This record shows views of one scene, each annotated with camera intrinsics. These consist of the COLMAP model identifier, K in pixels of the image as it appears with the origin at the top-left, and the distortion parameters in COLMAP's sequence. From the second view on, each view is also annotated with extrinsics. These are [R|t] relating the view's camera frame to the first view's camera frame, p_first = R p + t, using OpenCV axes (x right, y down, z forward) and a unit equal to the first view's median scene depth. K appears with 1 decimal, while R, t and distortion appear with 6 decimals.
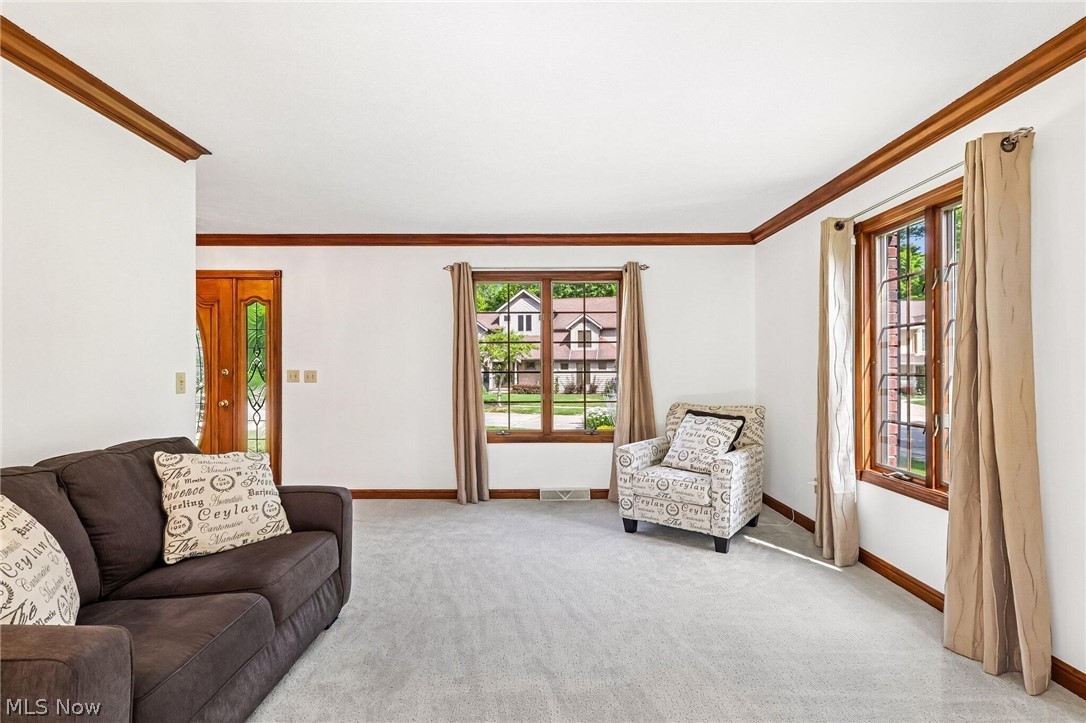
lens RADIAL K [[520.6, 0, 543.6], [0, 520.6, 364.9], [0, 0, 1]] dist [0.002361, 0.000545]
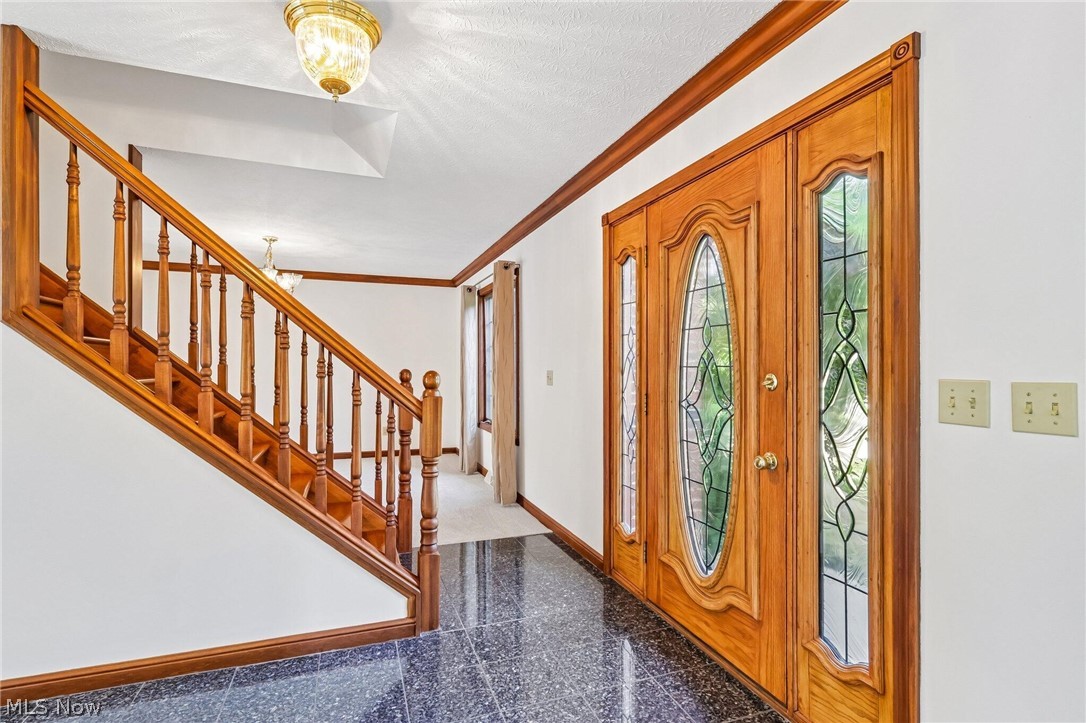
lens RADIAL K [[520.6, 0, 543.5], [0, 520.6, 365.5], [0, 0, 1]] dist [0.002361, 0.000545]
pose [[0.343216, 0.000255, -0.939257, -0.302269], [-0.002127, 0.999998, -0.000506, 0.002804], [0.939254, 0.002172, 0.343215, 0.704329]]
